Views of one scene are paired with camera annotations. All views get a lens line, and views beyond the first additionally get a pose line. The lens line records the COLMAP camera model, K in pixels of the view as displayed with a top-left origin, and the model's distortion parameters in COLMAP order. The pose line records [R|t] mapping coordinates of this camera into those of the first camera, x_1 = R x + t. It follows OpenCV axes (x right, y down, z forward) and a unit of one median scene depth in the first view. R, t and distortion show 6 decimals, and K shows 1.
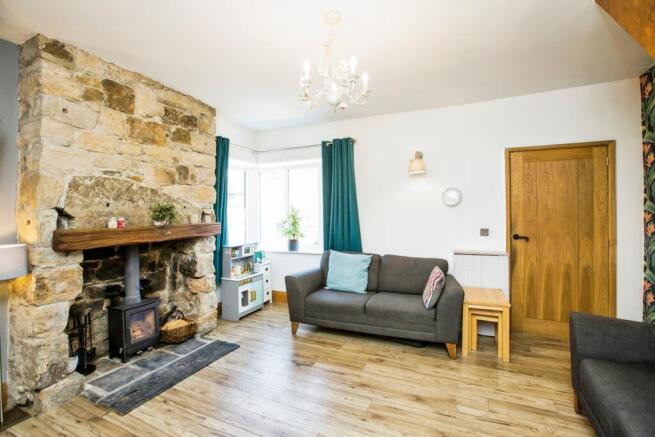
lens RADIAL K [[305.6, 0, 325.2], [0, 305.6, 218.6], [0, 0, 1]] dist [-0.001706, 0.000891]
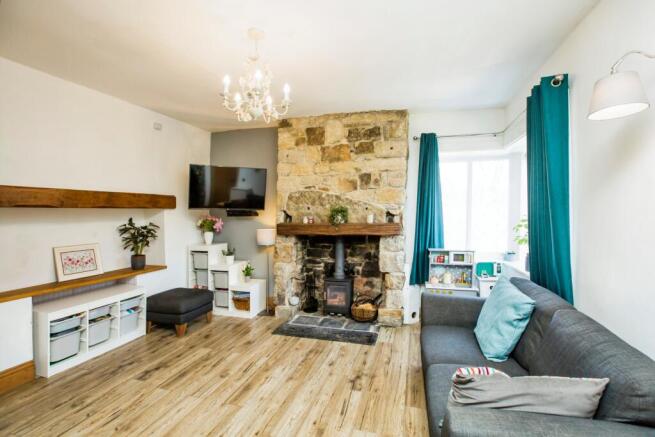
lens RADIAL K [[305.6, 0, 325.2], [0, 305.6, 218.6], [0, 0, 1]] dist [-0.001706, 0.000891]
pose [[0.166400, 0.018812, -0.985879, 0.758871], [-0.017028, 0.999724, 0.016202, -0.016550], [0.985911, 0.014092, 0.166674, 0.740440]]
